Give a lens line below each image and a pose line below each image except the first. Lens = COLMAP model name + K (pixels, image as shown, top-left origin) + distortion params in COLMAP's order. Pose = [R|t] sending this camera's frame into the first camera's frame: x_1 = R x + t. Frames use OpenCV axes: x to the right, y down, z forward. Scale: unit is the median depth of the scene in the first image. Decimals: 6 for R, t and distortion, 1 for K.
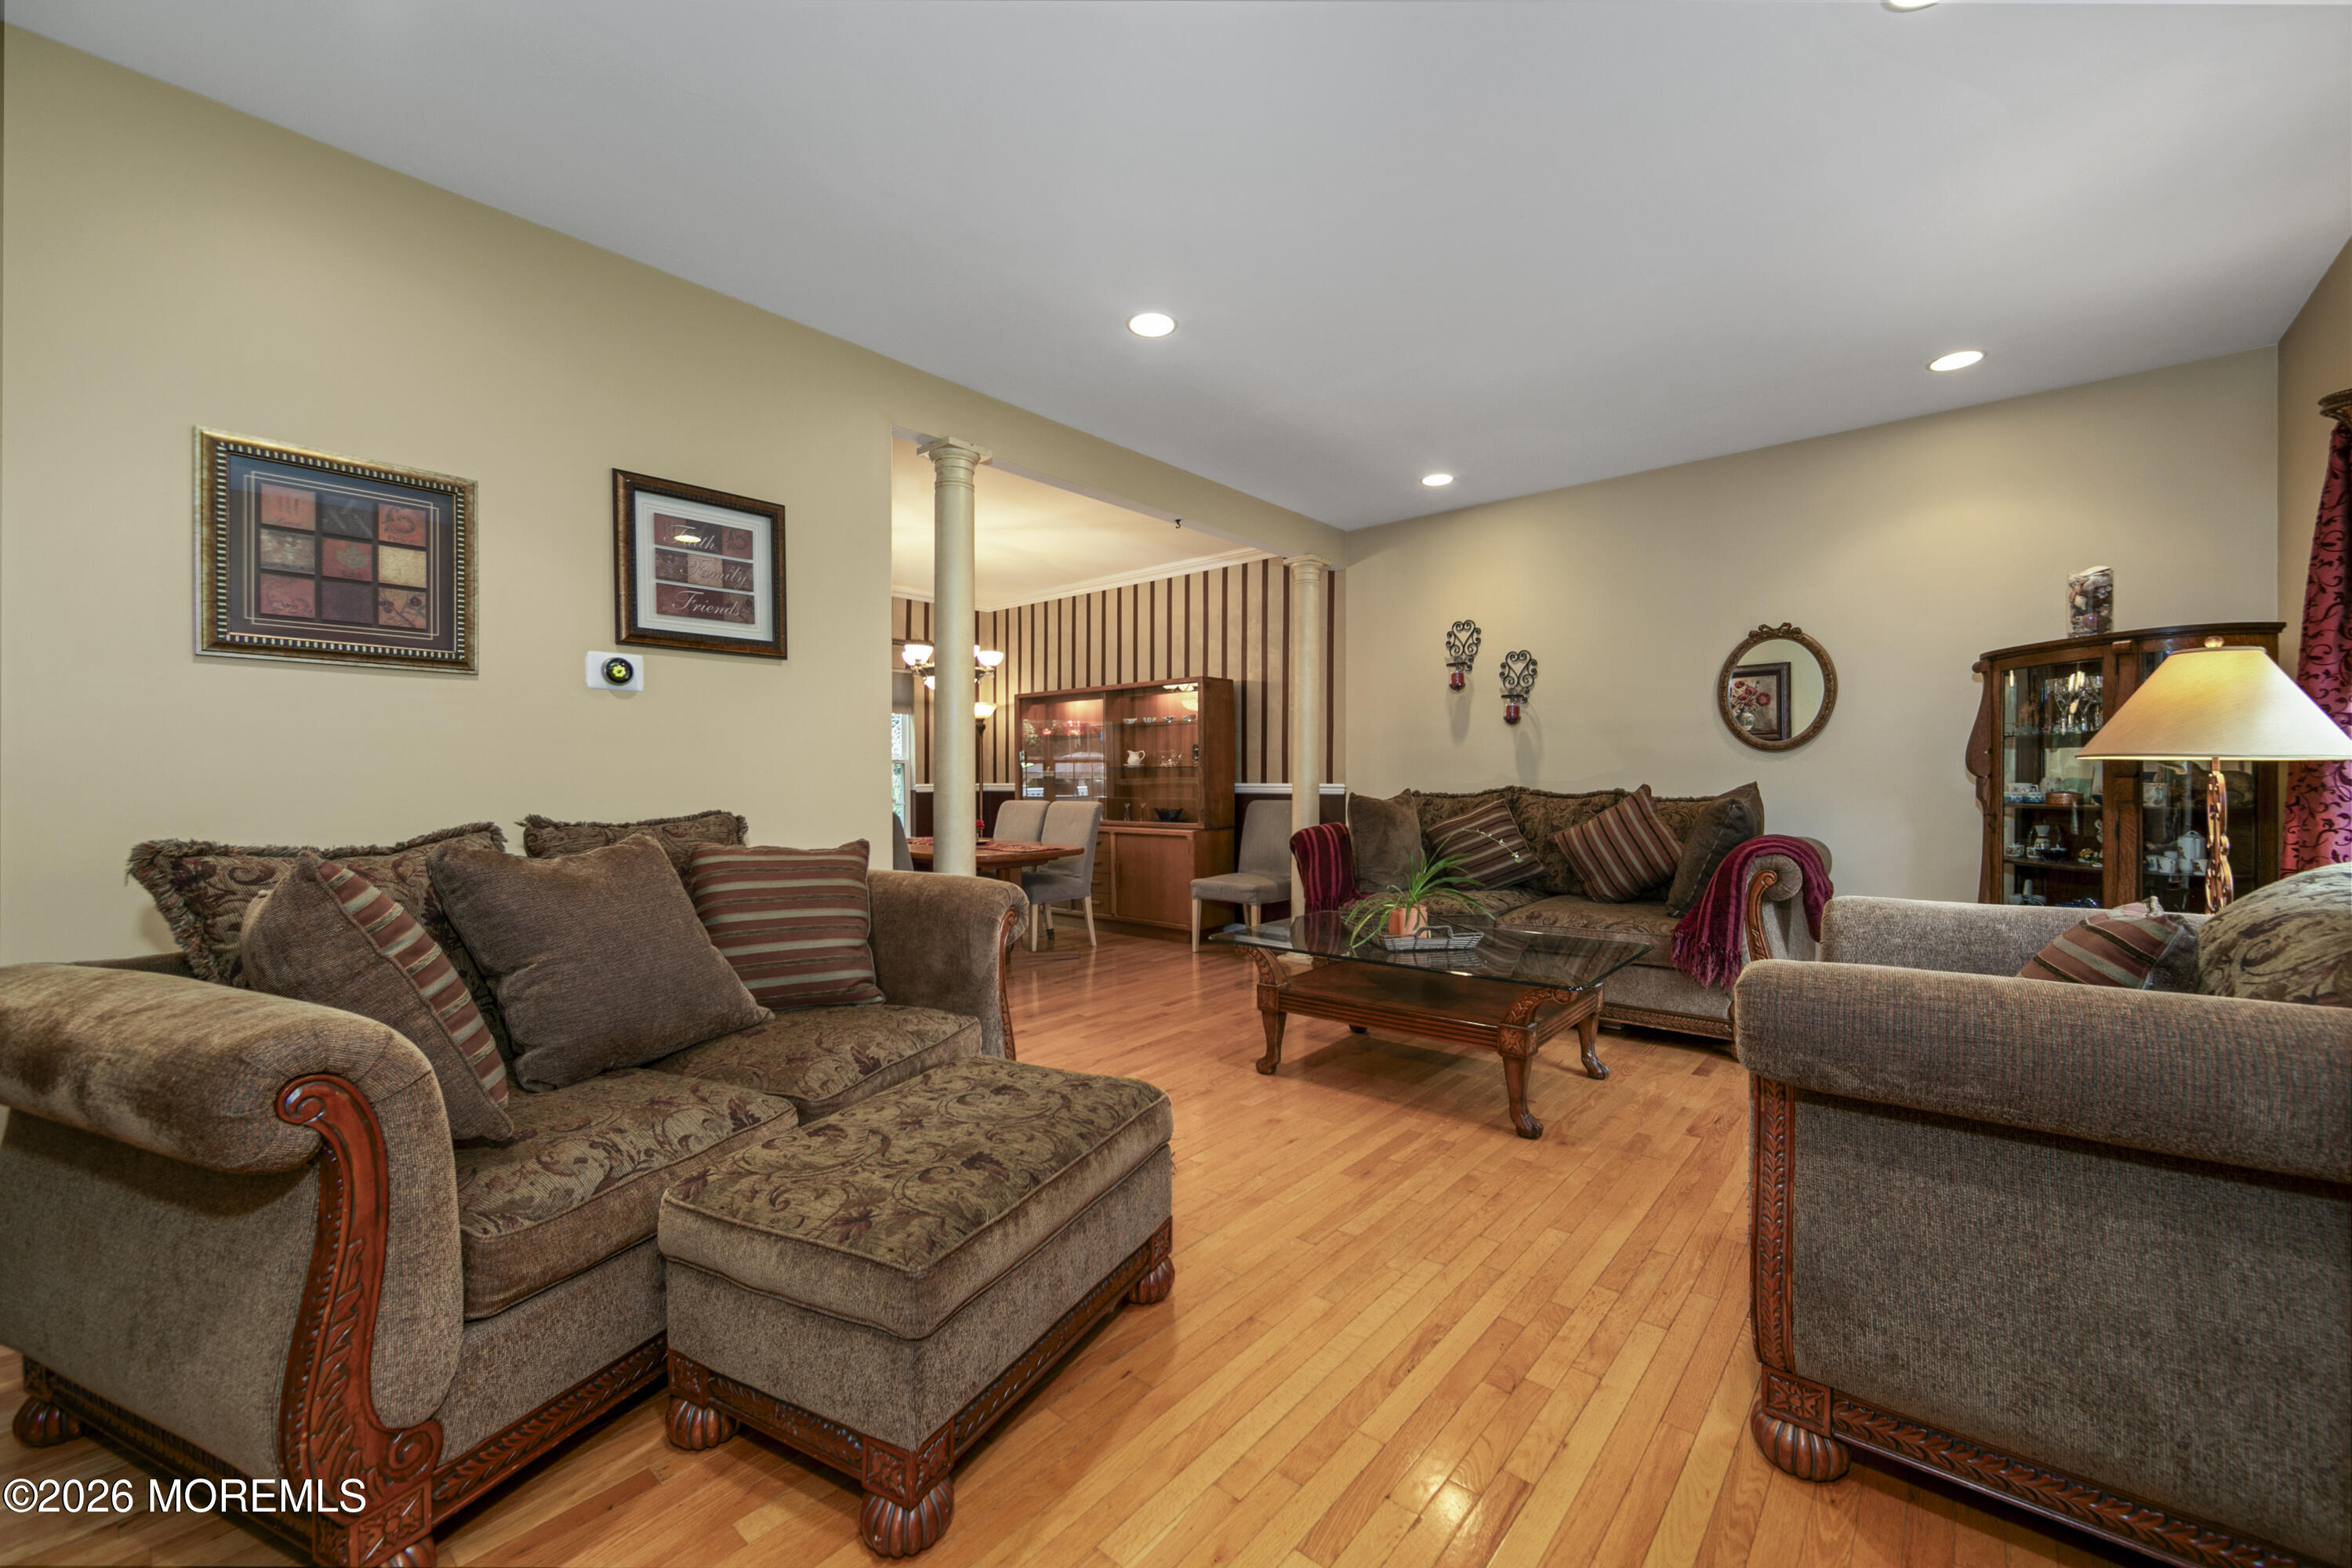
lens RADIAL K [[925.9, 0, 1179.6], [0, 925.9, 781.2], [0, 0, 1]] dist [-0.007444, 0.001304]
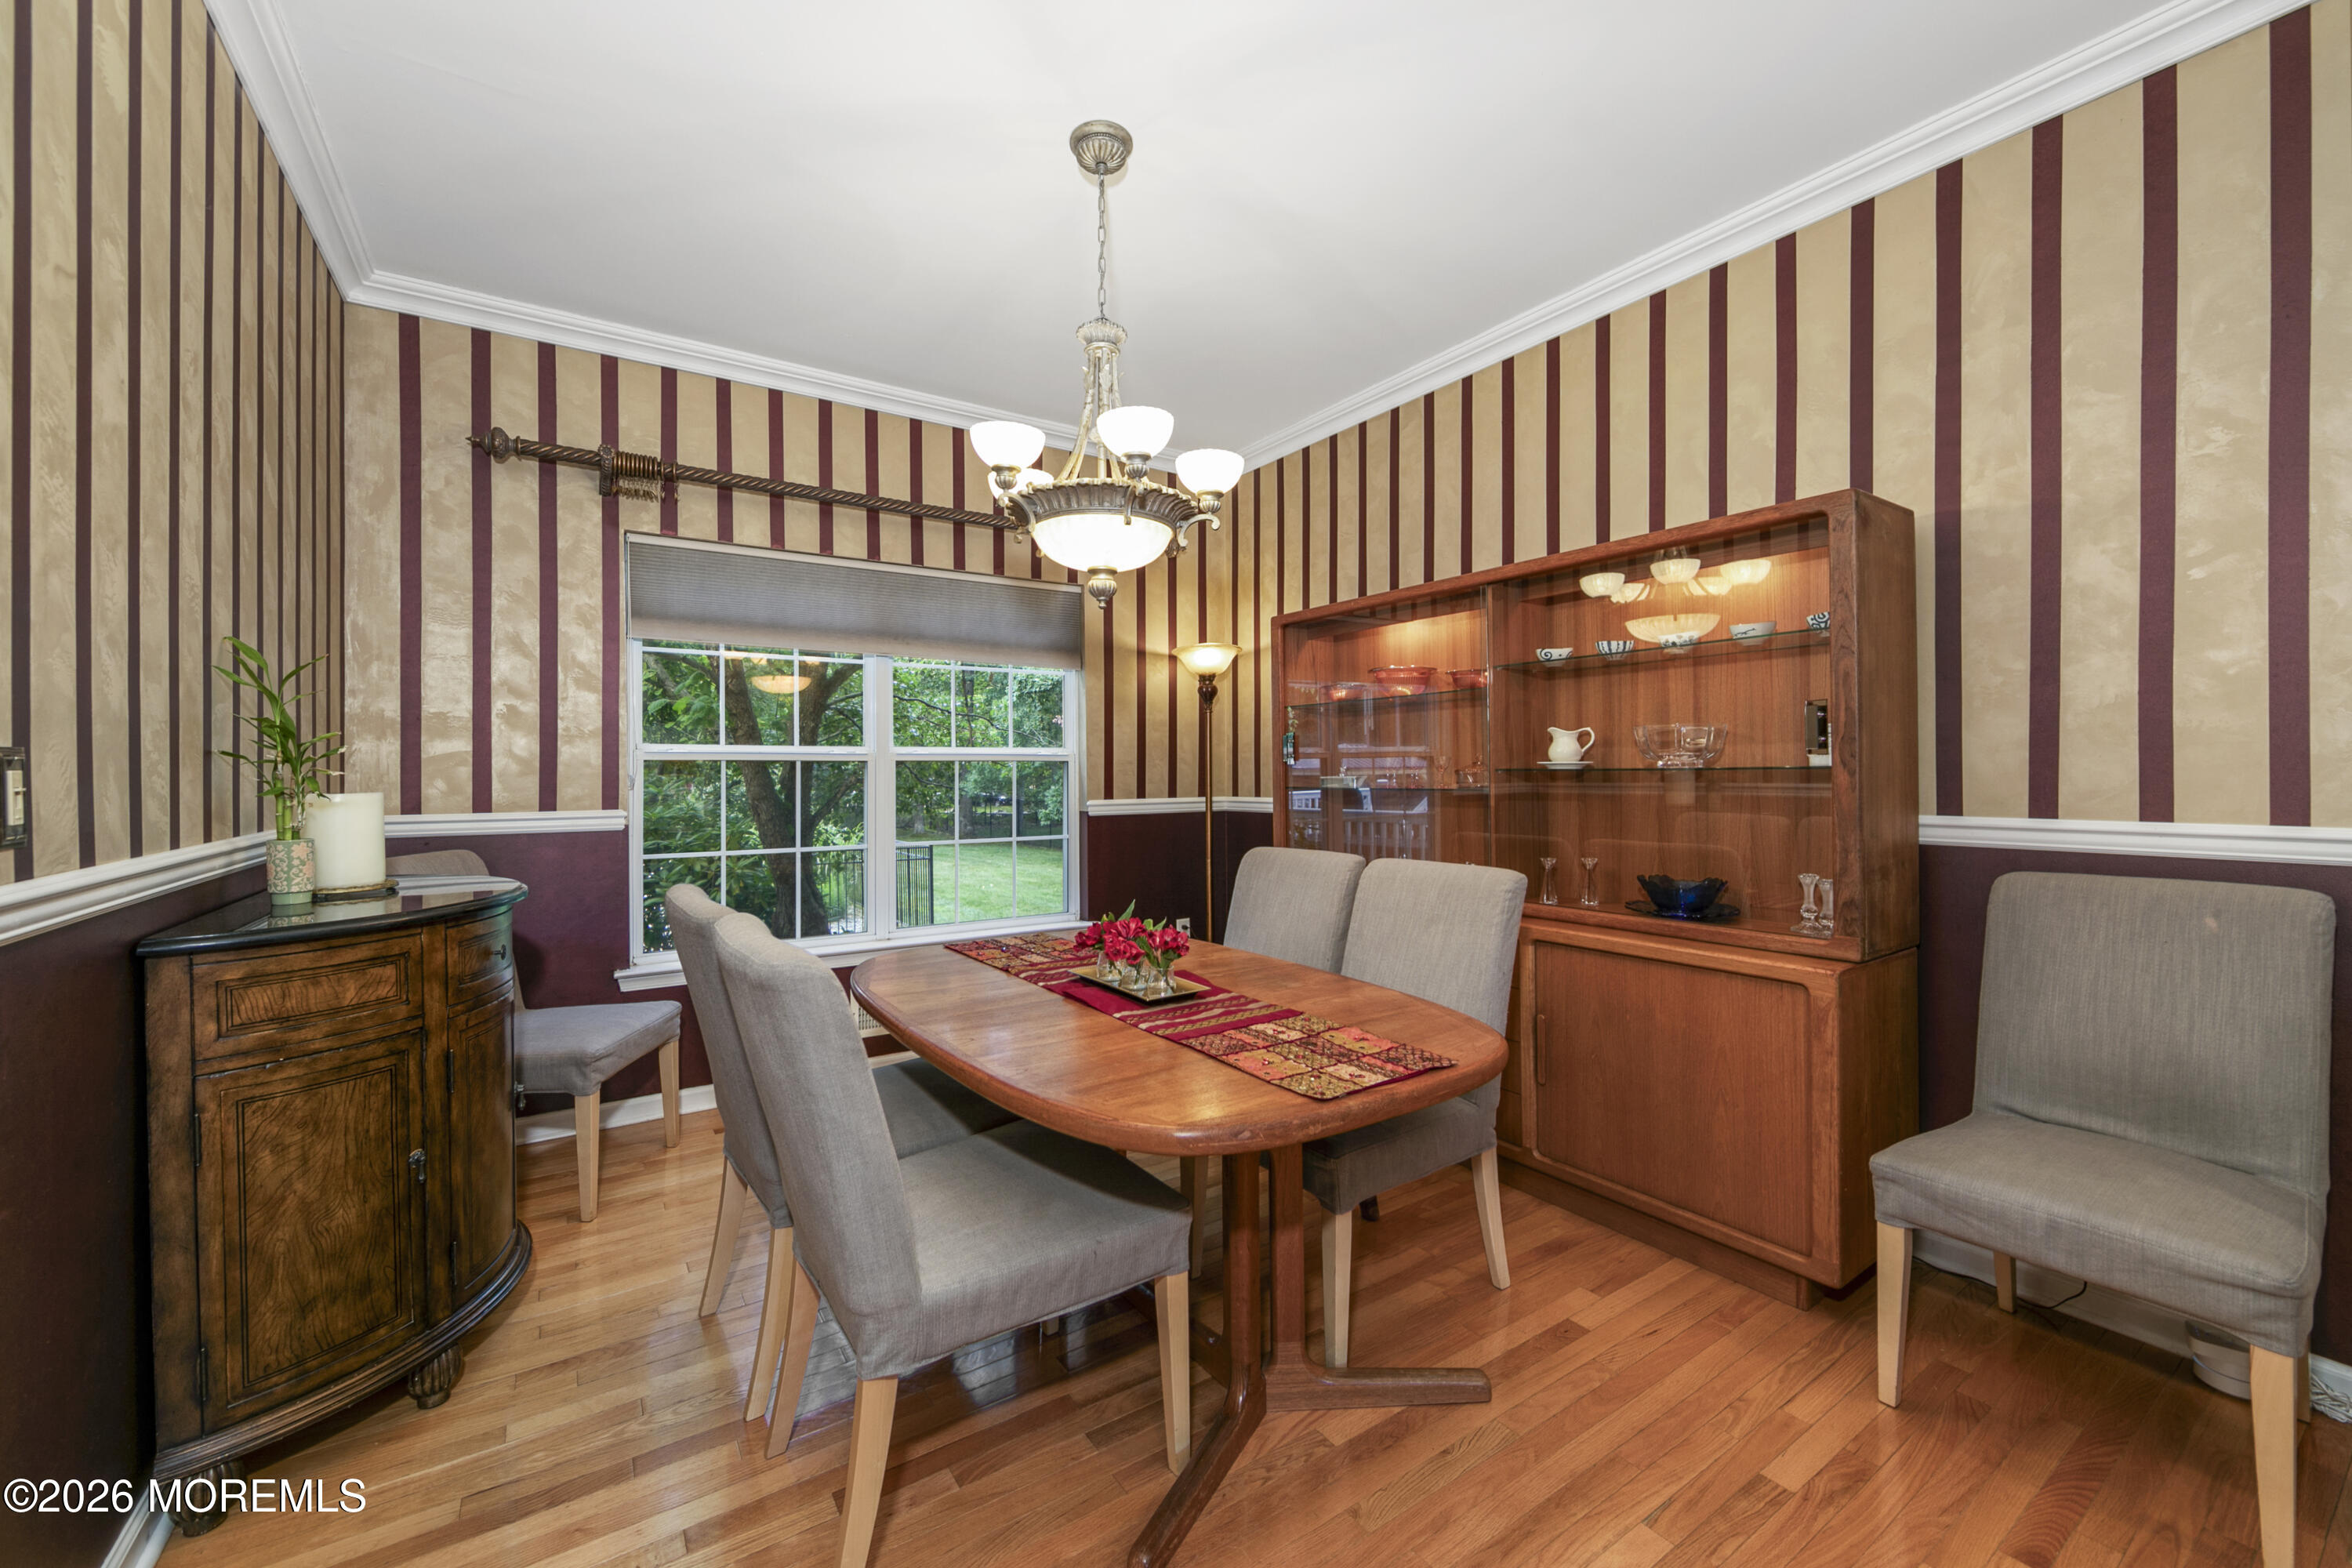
lens RADIAL K [[925.9, 0, 1177.6], [0, 925.9, 770.6], [0, 0, 1]] dist [-0.007444, 0.001304]
pose [[0.962725, -0.003818, -0.270456, -0.095615], [0.002828, 0.999988, -0.004052, -0.011950], [0.270469, 0.003136, 0.962724, 0.524334]]
